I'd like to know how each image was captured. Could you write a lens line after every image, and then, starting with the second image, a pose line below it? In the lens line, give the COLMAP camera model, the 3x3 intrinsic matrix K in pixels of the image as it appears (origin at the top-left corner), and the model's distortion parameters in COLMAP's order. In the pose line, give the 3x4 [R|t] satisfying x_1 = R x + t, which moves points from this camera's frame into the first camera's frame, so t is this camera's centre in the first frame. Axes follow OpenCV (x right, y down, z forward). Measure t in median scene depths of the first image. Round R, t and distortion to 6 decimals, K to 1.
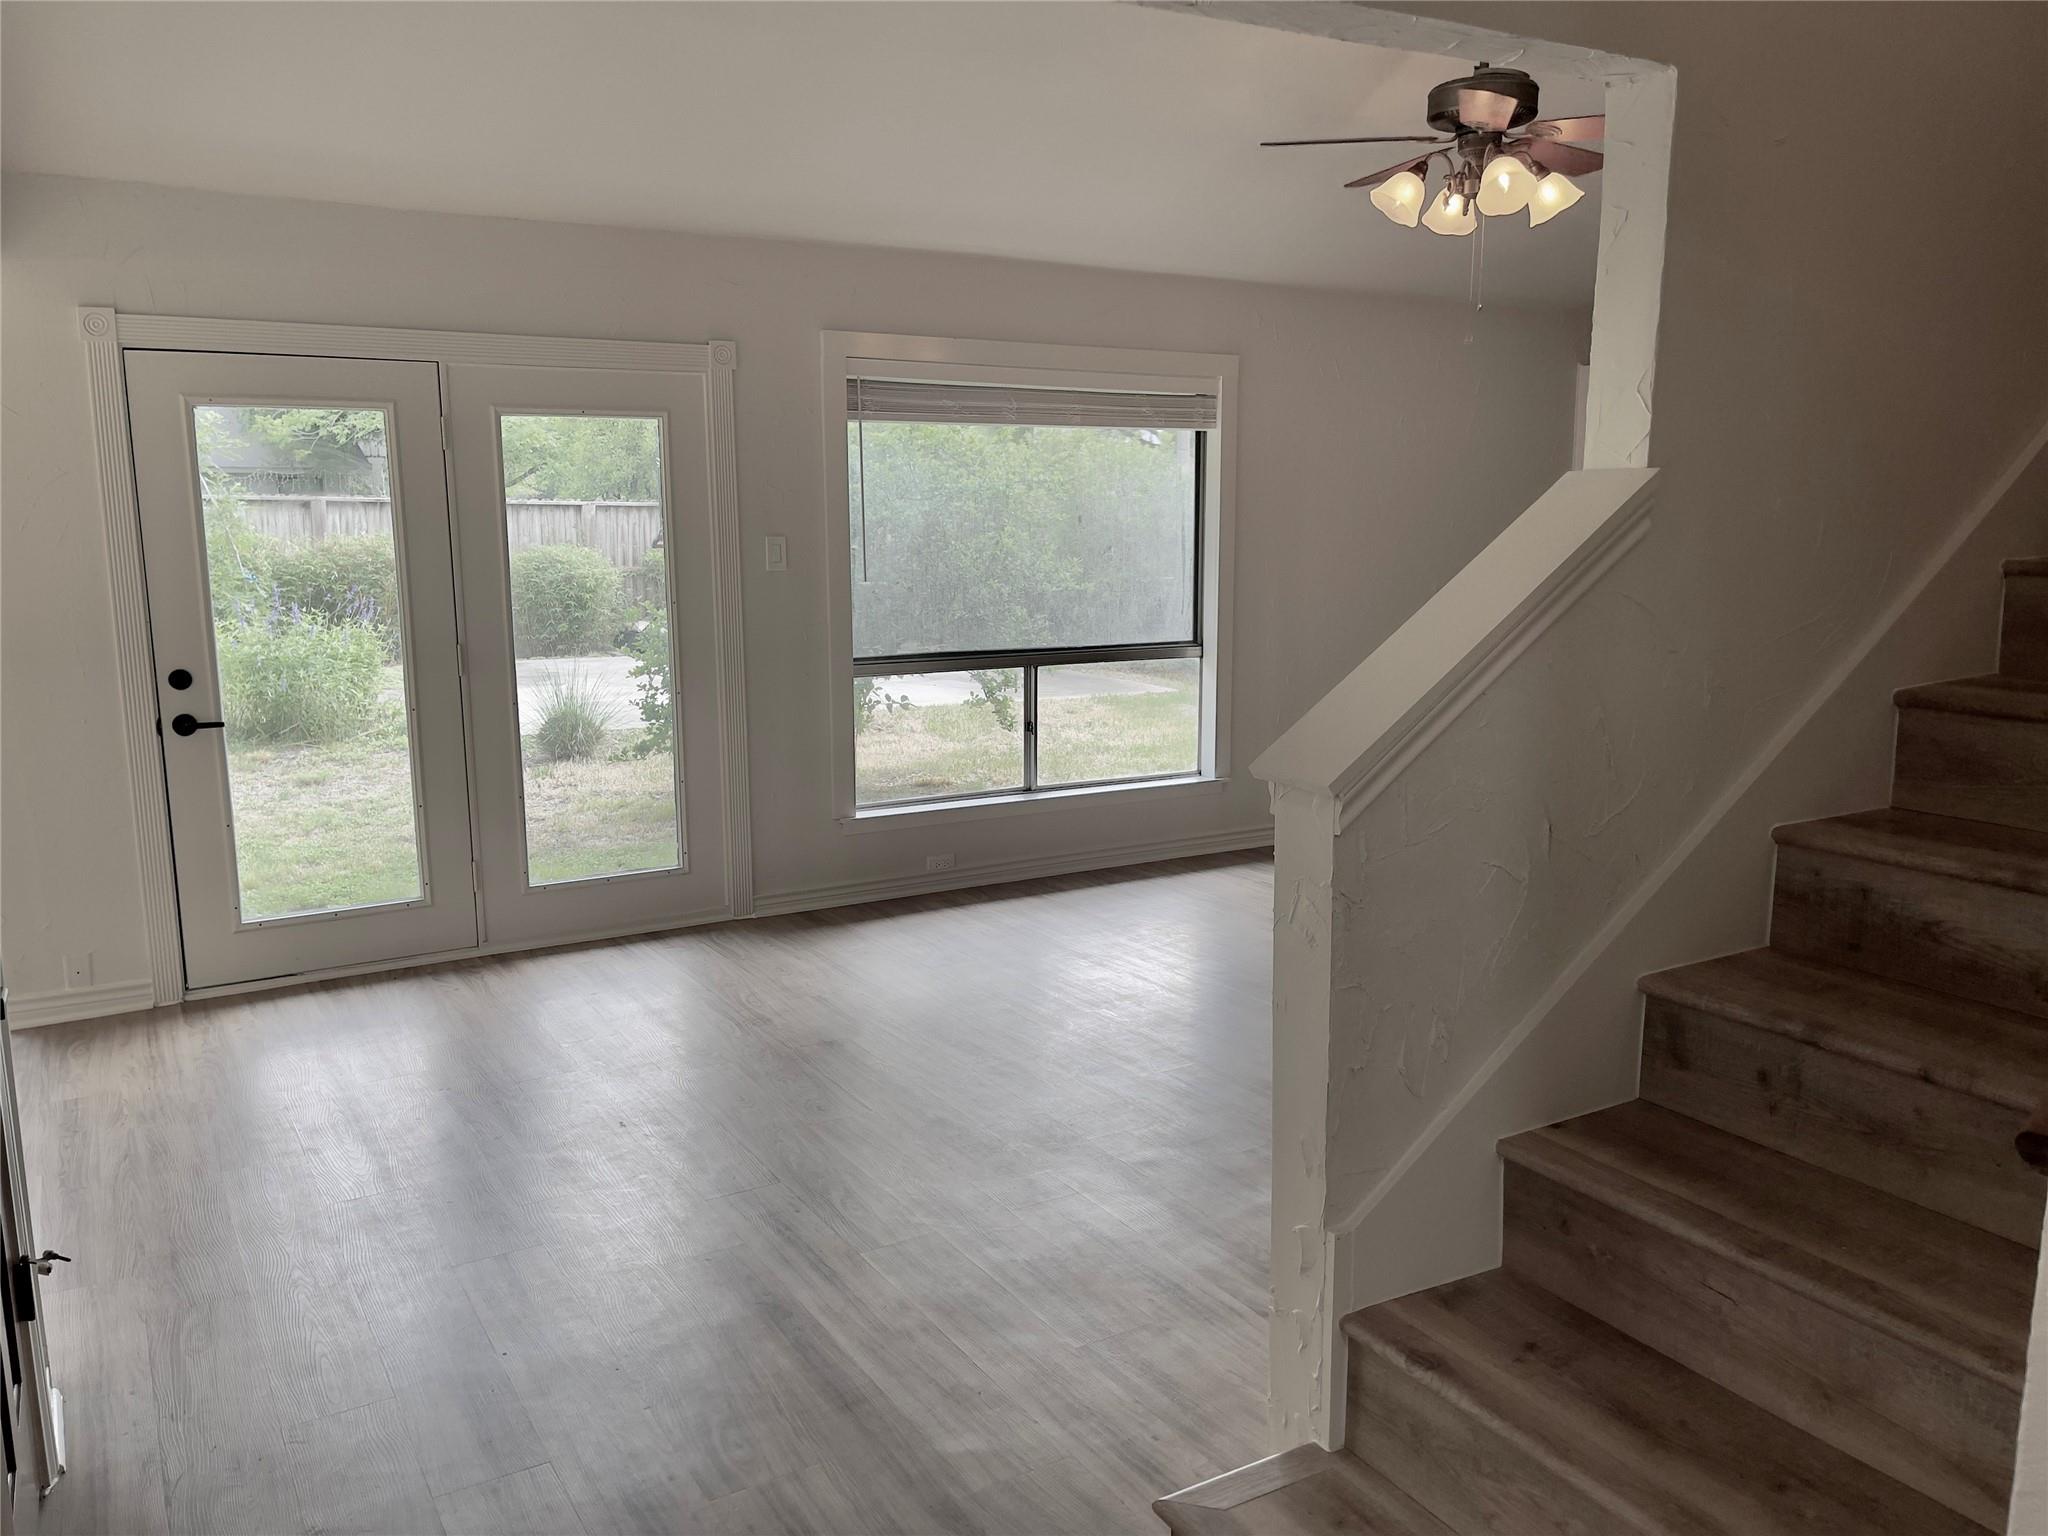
lens RADIAL K [[1532.5, 0, 1032.2], [0, 1532.5, 776.2], [0, 0, 1]] dist [0.012586, -0.007103]
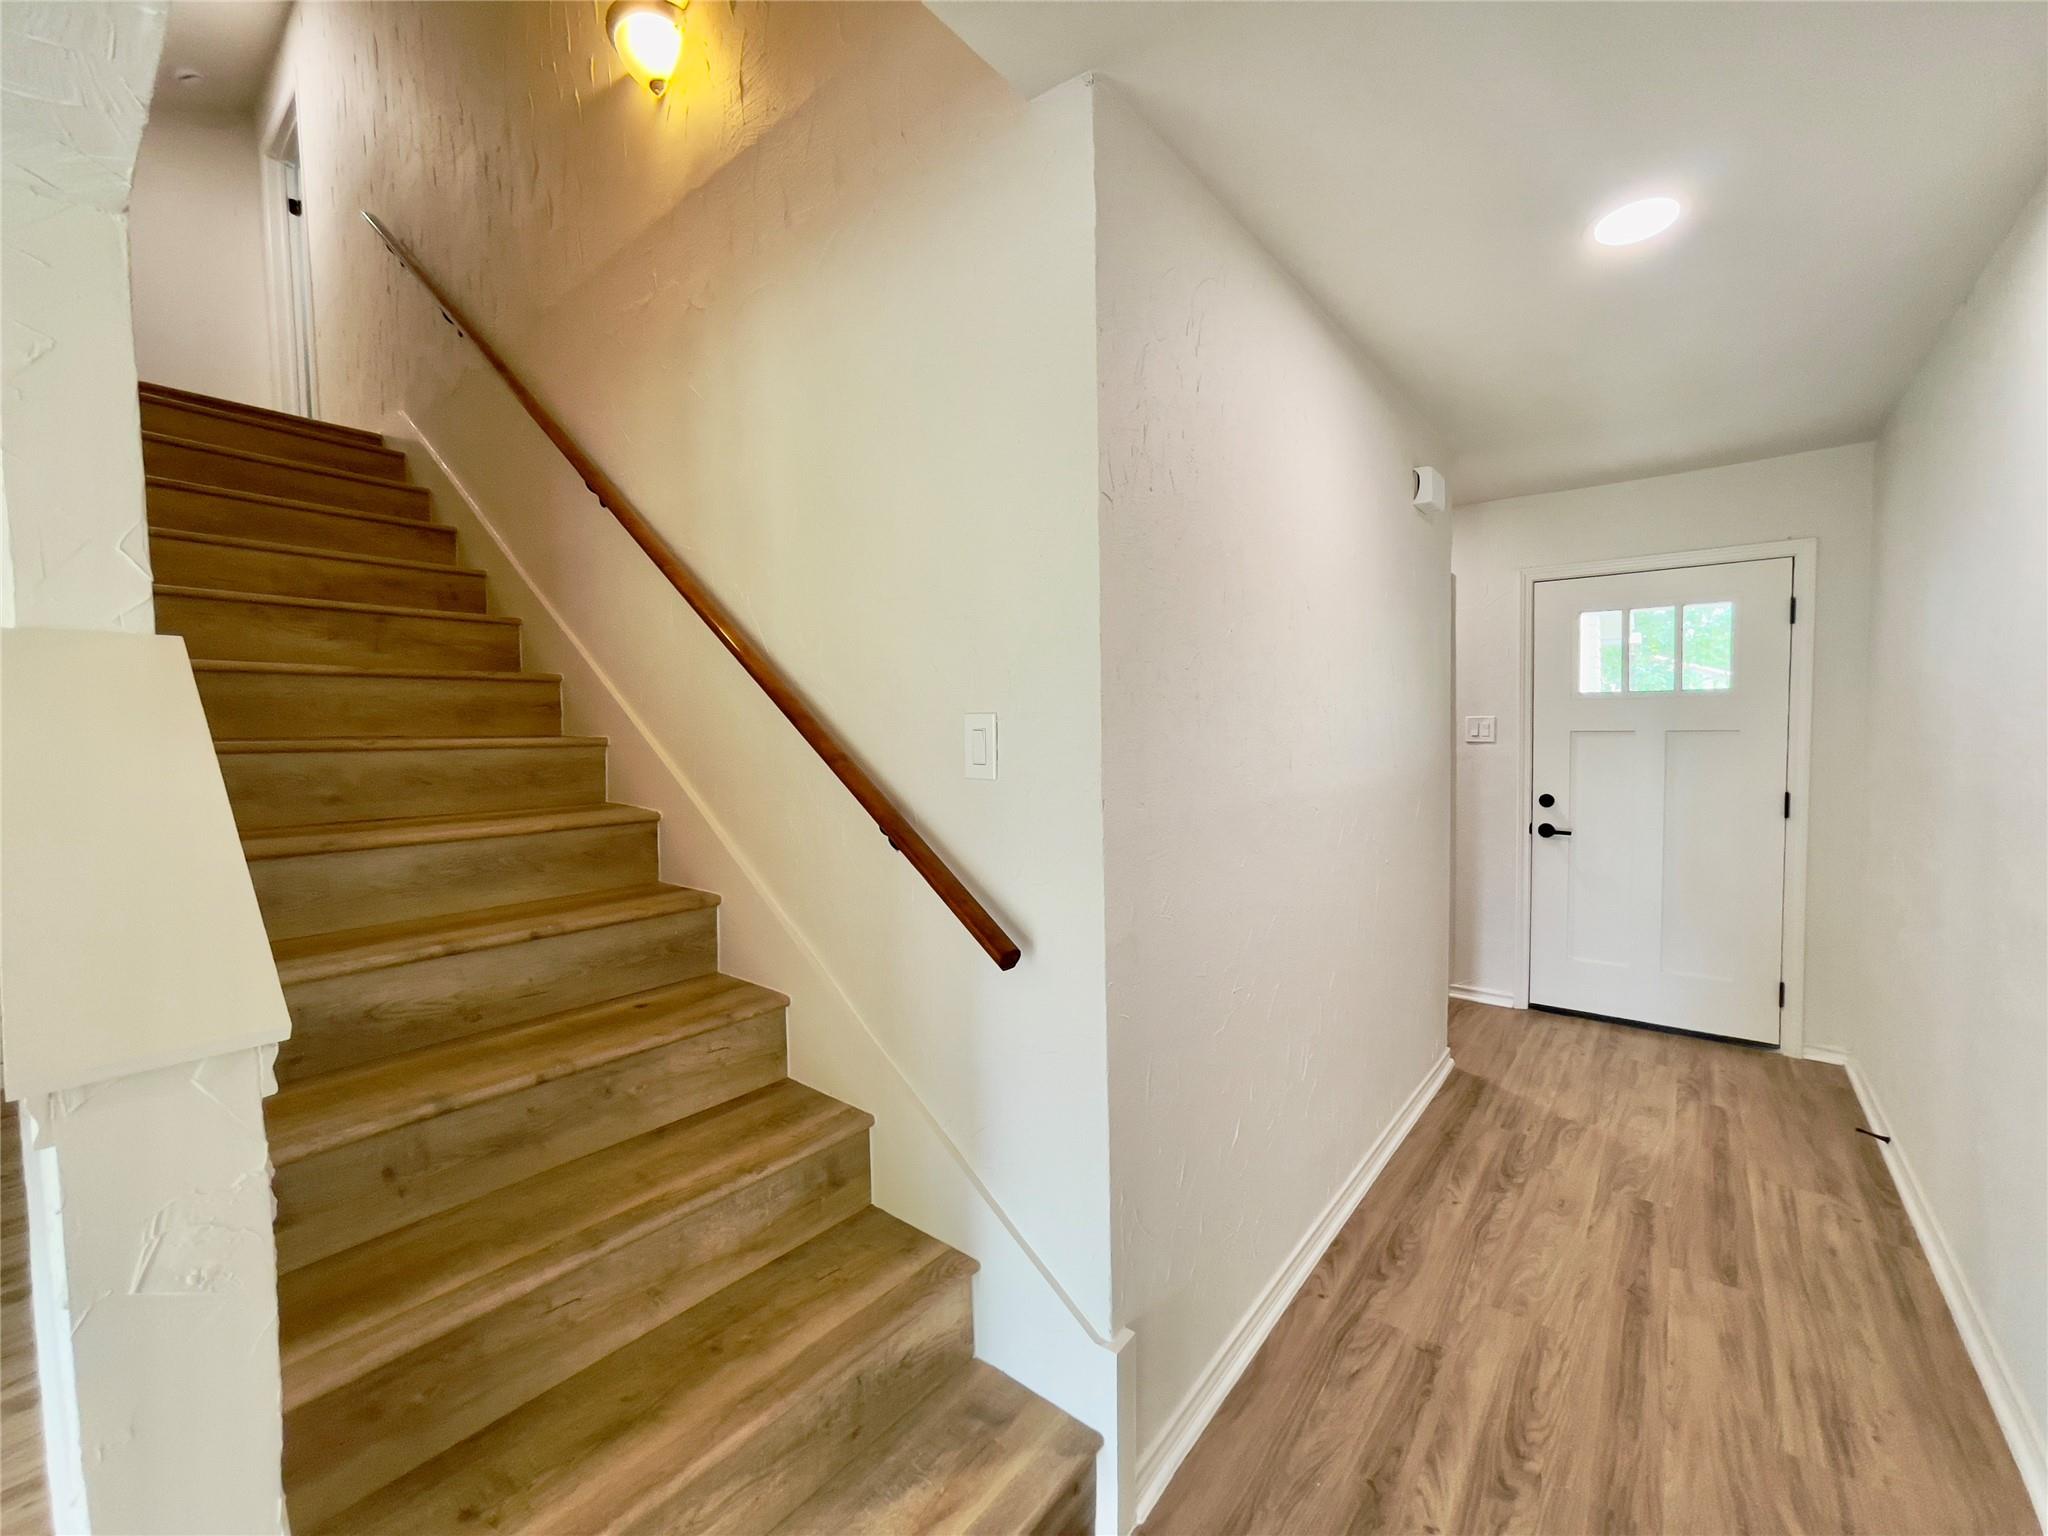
lens RADIAL K [[839.7, 0, 1008.5], [0, 839.7, 769.6], [0, 0, 1]] dist [-0.011309, 0.004863]
pose [[-0.324102, -0.044670, 0.944967, -0.105272], [0.187399, 0.976059, 0.110413, -0.033903], [-0.927275, 0.212871, -0.307971, 0.290278]]
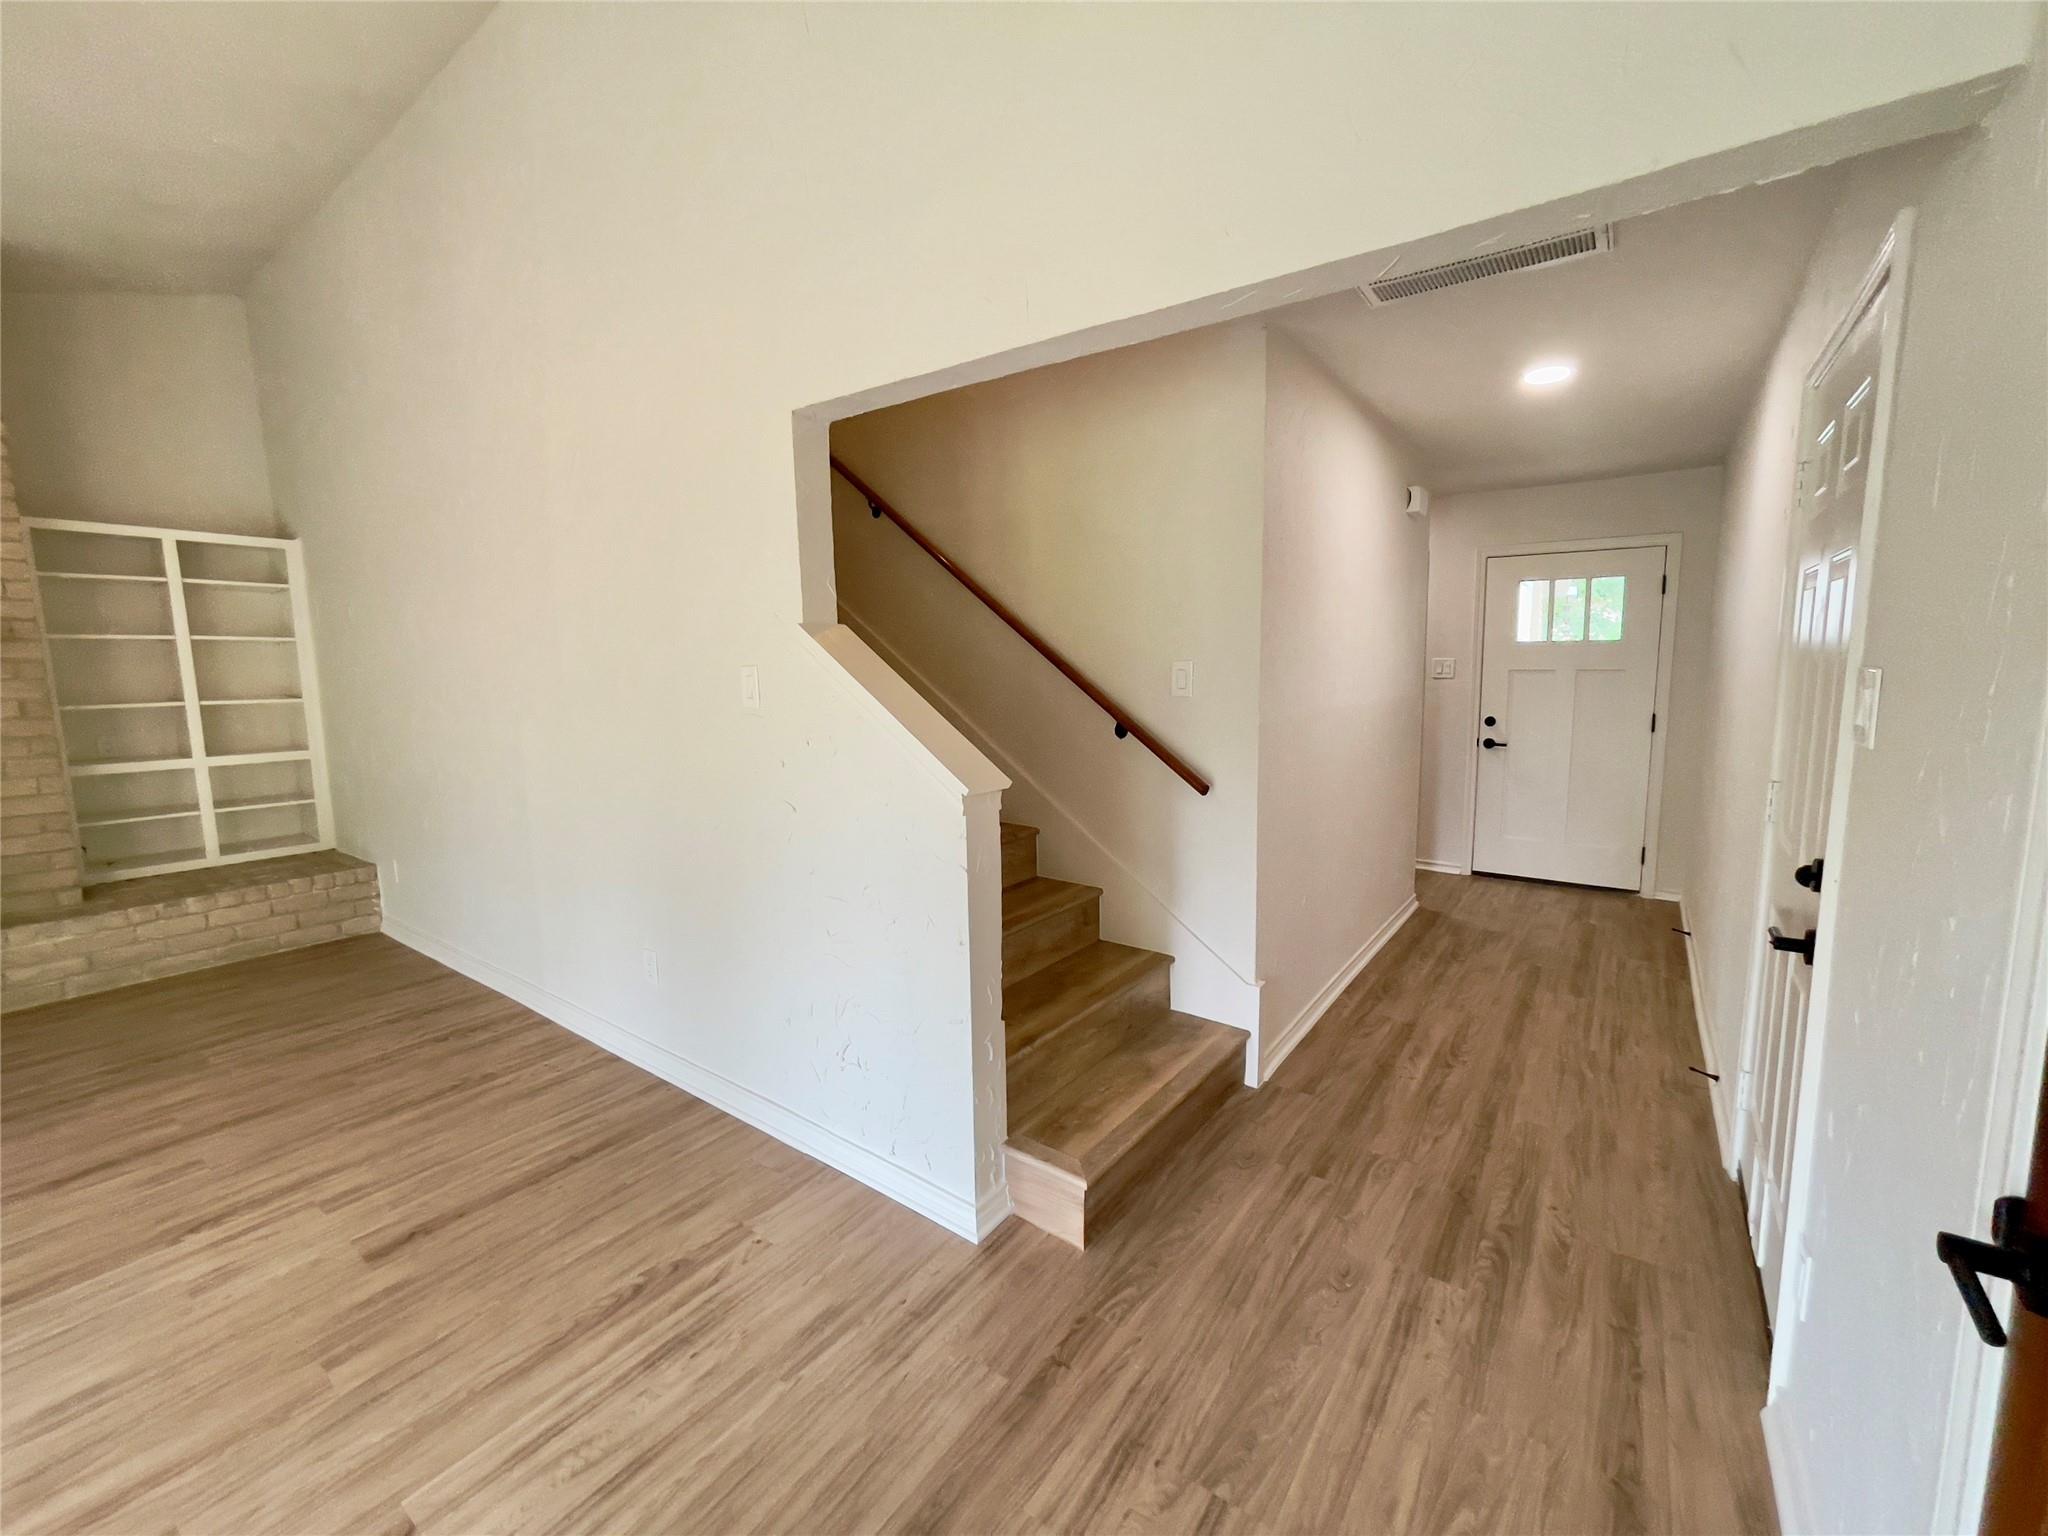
lens RADIAL K [[839.7, 0, 1027.5], [0, 839.7, 753.5], [0, 0, 1]] dist [-0.011309, 0.004863]
pose [[-0.378328, -0.099863, 0.920269, -0.286403], [0.175793, 0.968321, 0.177347, -0.076219], [-0.908826, 0.228872, -0.348787, 0.498067]]
